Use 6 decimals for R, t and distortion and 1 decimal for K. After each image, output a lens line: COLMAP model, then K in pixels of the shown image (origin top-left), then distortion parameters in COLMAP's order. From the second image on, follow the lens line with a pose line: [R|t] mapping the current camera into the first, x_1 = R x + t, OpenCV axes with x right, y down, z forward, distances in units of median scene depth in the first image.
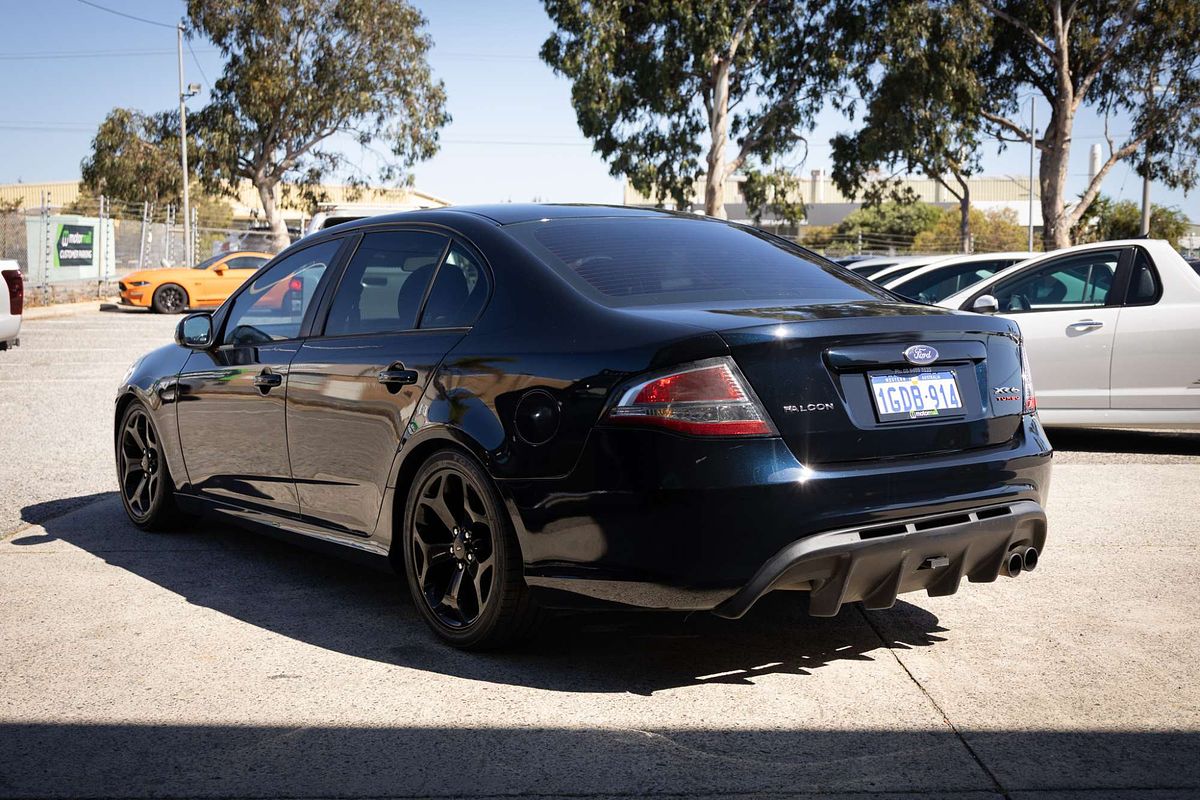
lens RADIAL K [[1583.6, 0, 600.1], [0, 1583.6, 387.0], [0, 0, 1]] dist [0.017769, 0.000000]
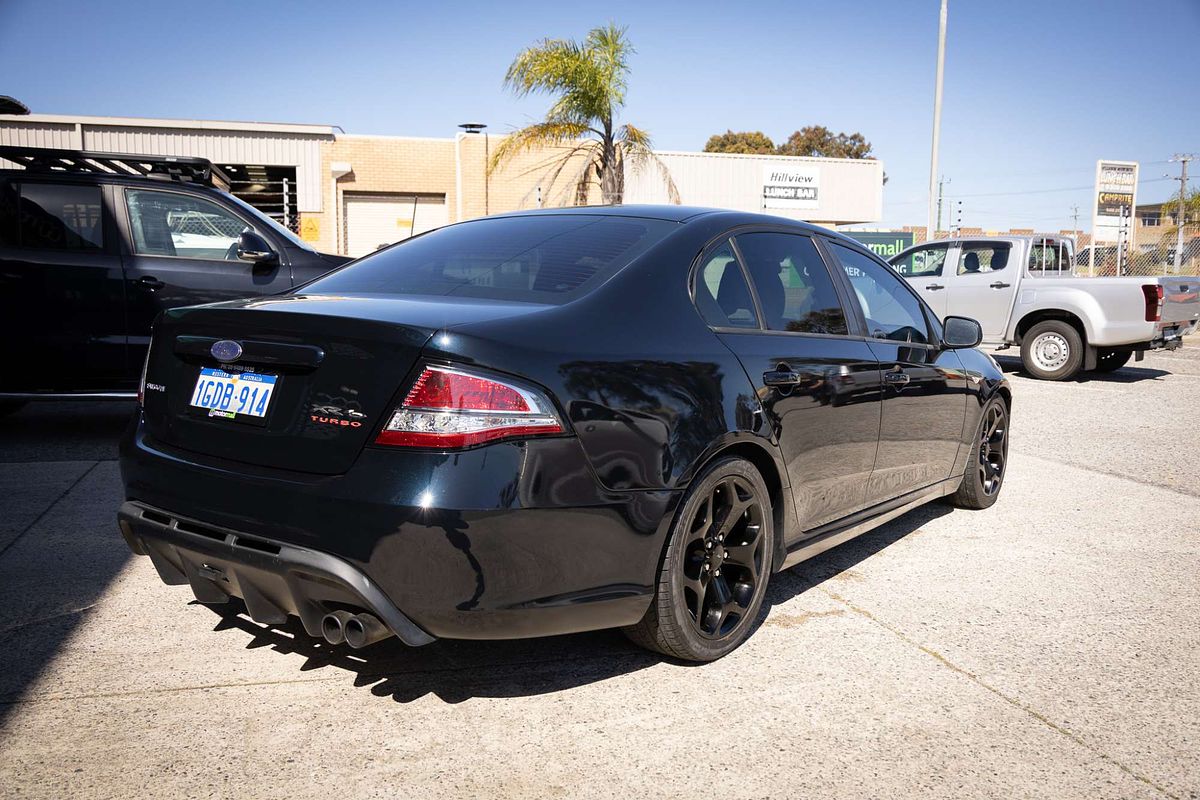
lens RADIAL K [[998.5, 0, 562.5], [0, 998.5, 379.6], [0, 0, 1]] dist [-0.032552, 0.012258]
pose [[0.232644, 0.103715, -0.967016, 0.138232], [-0.088616, 0.992422, 0.085121, -0.012004], [0.968516, 0.065890, 0.240072, 0.178599]]
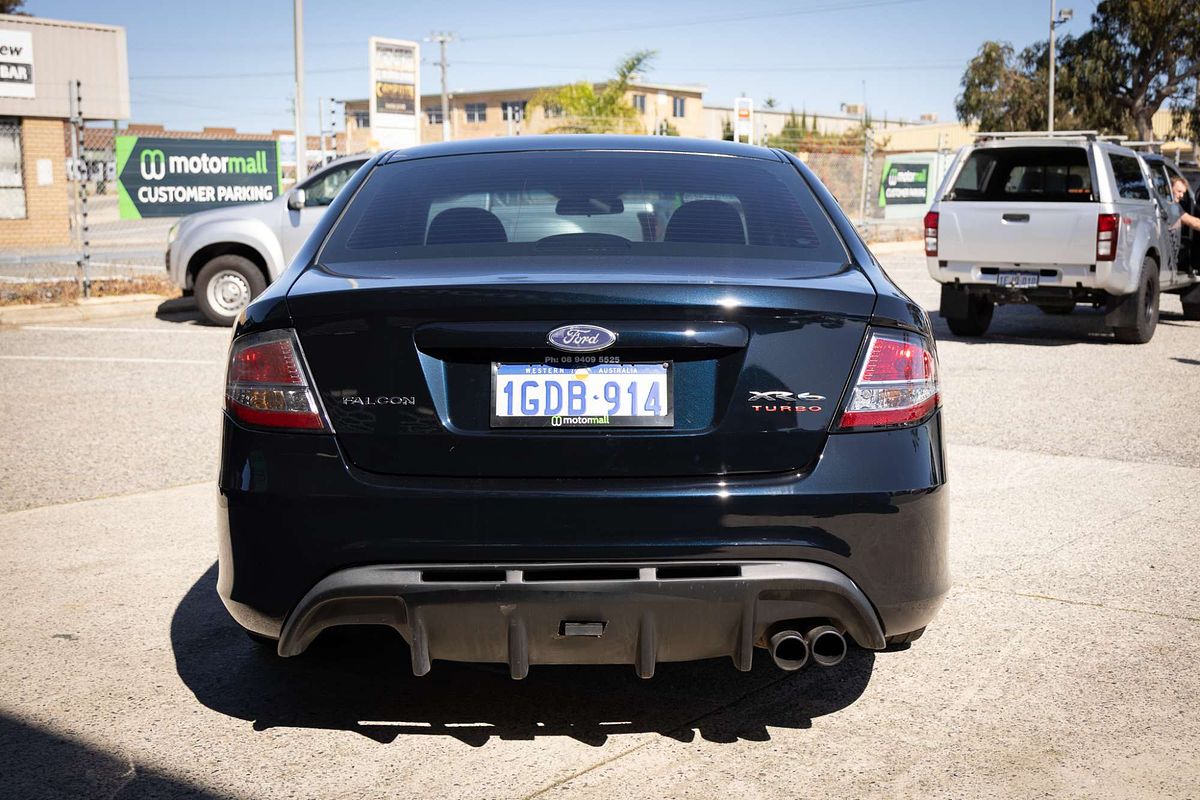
lens RADIAL K [[1583.6, 0, 524.1], [0, 1583.6, 376.0], [0, 0, 1]] dist [0.017769, 0.000000]
pose [[0.782965, 0.065478, -0.618610, 0.106390], [-0.045254, 0.997805, 0.048337, -0.006253], [0.620418, -0.009852, 0.784210, 0.071721]]
